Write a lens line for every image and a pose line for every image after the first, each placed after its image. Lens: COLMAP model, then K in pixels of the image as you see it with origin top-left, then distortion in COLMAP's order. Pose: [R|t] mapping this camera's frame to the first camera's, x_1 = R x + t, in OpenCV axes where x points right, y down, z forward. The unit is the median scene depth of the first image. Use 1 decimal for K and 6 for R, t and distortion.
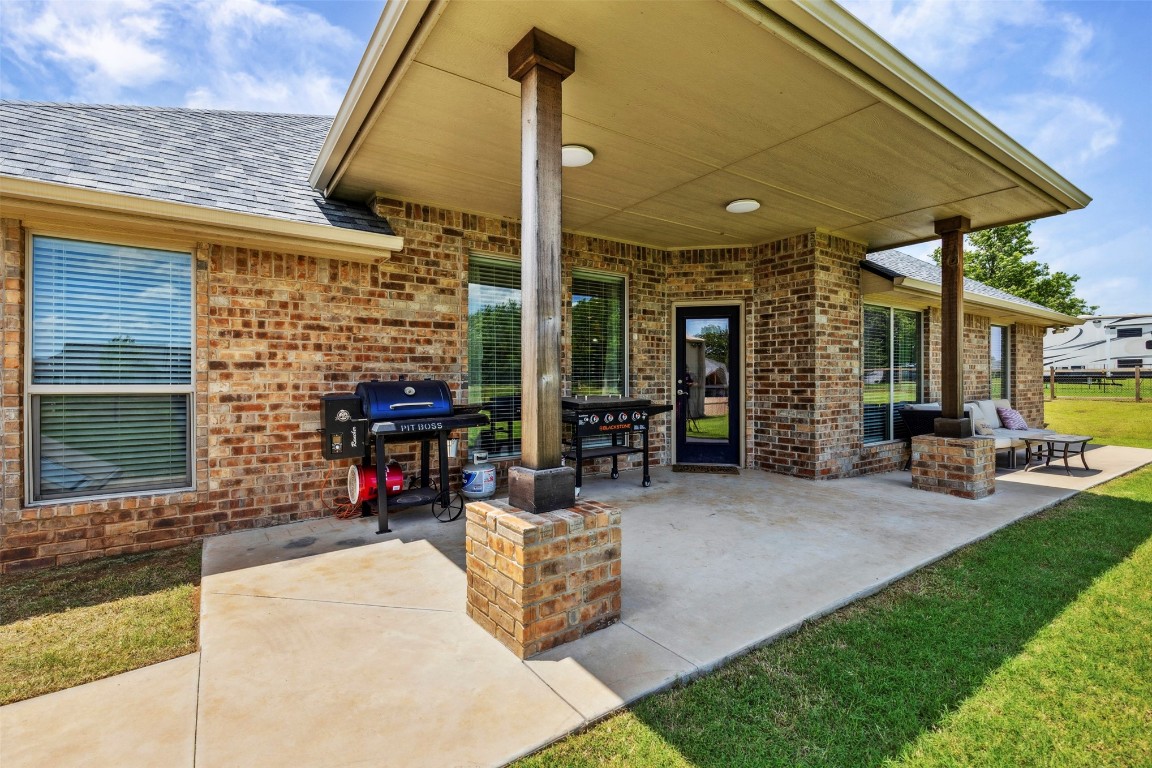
lens RADIAL K [[519.4, 0, 577.5], [0, 519.4, 380.9], [0, 0, 1]] dist [0.002657, -0.001003]
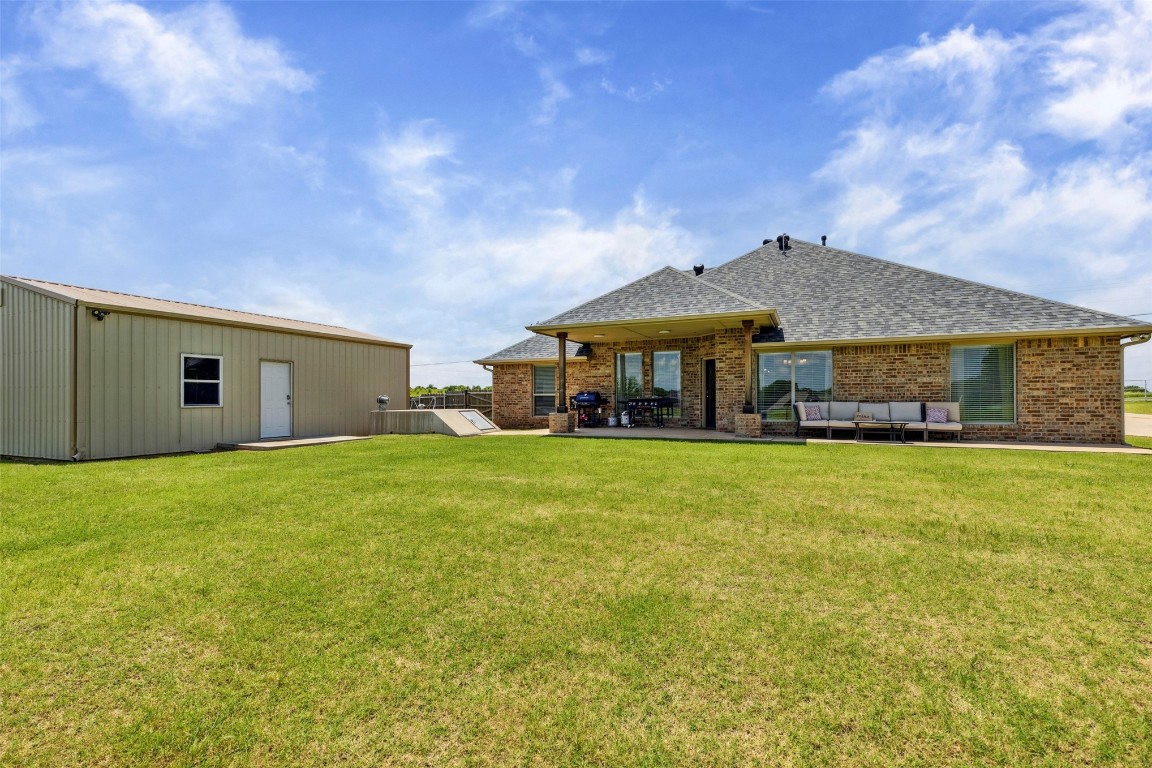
lens RADIAL K [[519.4, 0, 558.0], [0, 519.4, 394.1], [0, 0, 1]] dist [0.002657, -0.001003]
pose [[0.494232, -0.011012, -0.869260, 2.195012], [0.000787, 0.999925, -0.012220, 0.045375], [0.869330, 0.005355, 0.494204, -0.839298]]
